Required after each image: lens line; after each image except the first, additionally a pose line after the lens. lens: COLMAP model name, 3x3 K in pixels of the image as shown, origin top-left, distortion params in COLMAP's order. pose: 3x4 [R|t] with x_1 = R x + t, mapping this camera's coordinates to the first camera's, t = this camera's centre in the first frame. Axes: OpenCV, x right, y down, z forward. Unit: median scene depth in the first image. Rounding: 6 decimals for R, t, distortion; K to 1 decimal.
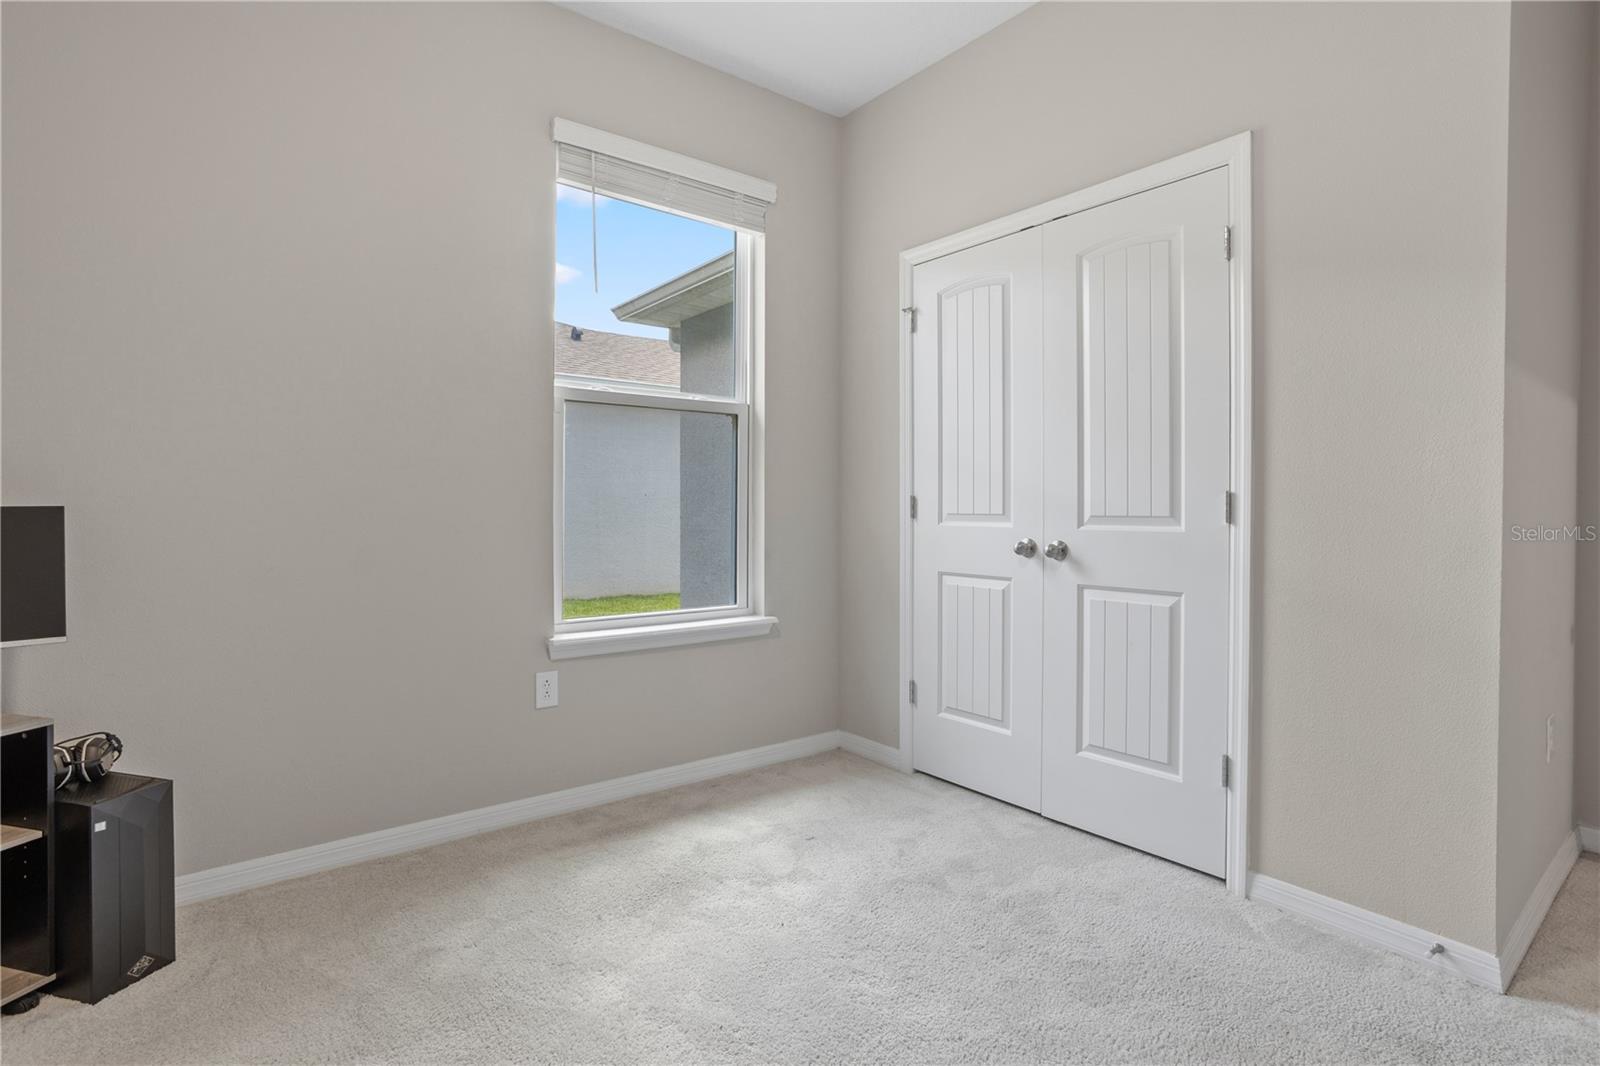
lens RADIAL K [[787.8, 0, 802.2], [0, 787.8, 522.6], [0, 0, 1]] dist [-0.054201, 0.029283]
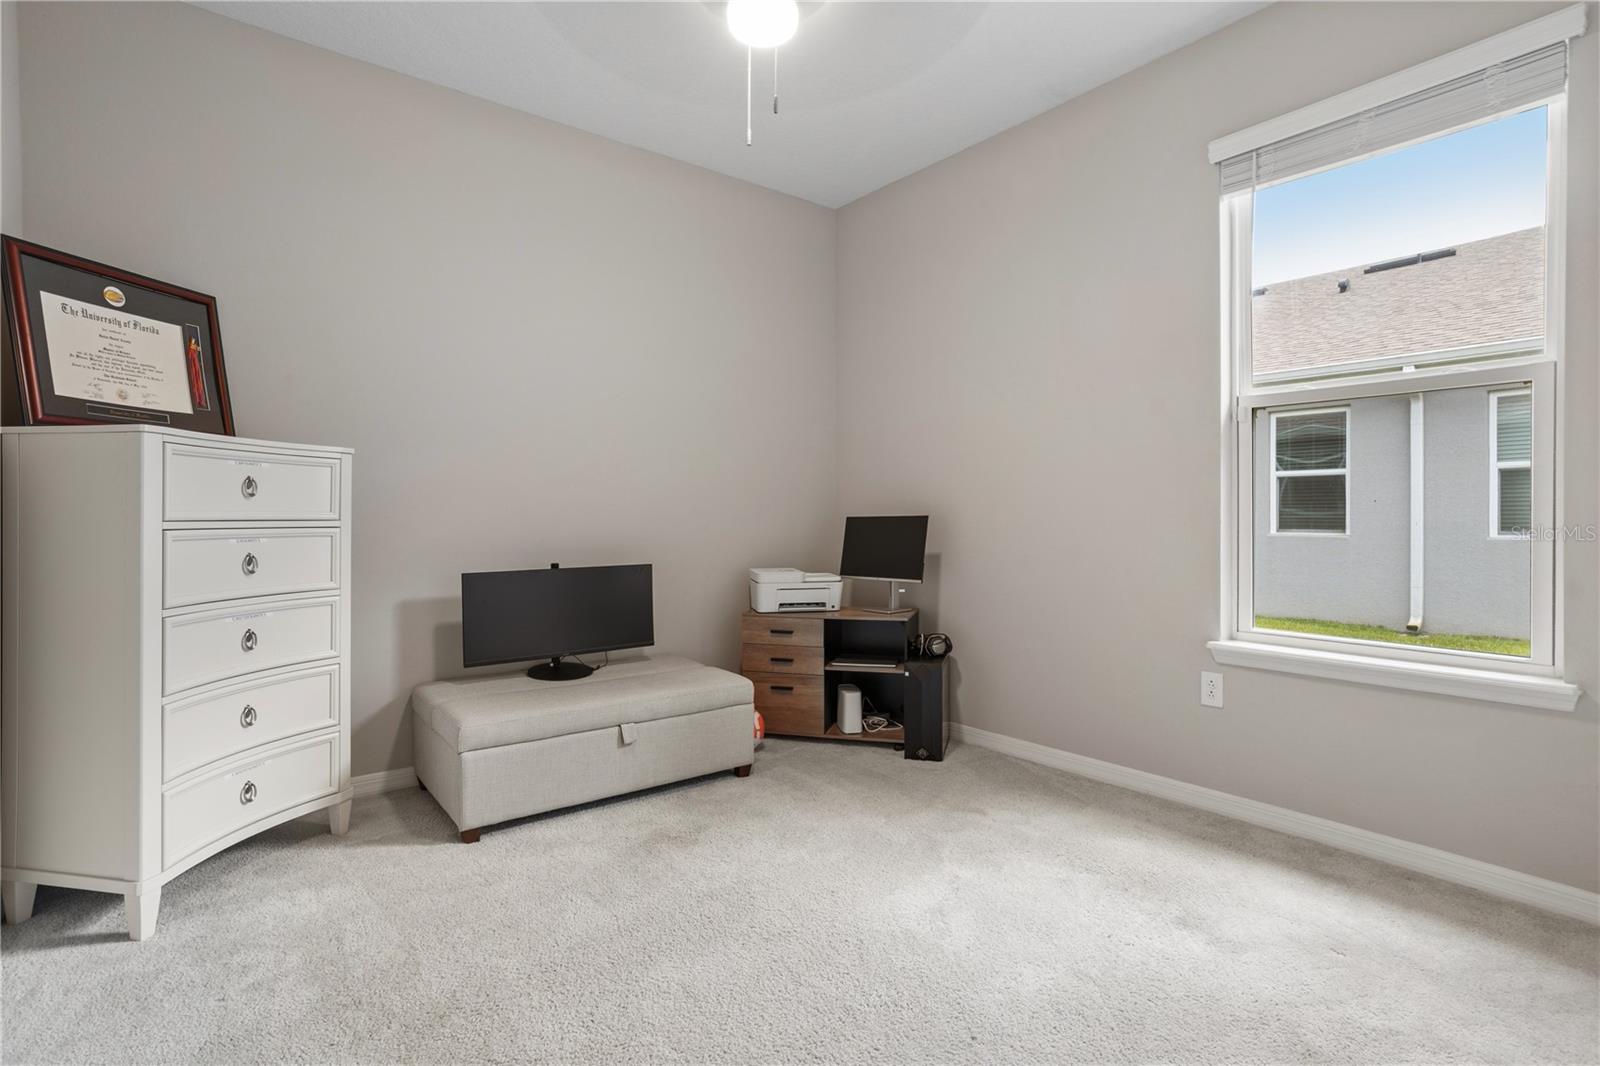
lens RADIAL K [[787.8, 0, 802.2], [0, 787.8, 522.6], [0, 0, 1]] dist [-0.054201, 0.029283]
pose [[-0.013544, 0.002512, -0.999905, 0.724273], [-0.018838, 0.999819, 0.002767, -0.002336], [0.999731, 0.018873, -0.013494, 0.463683]]
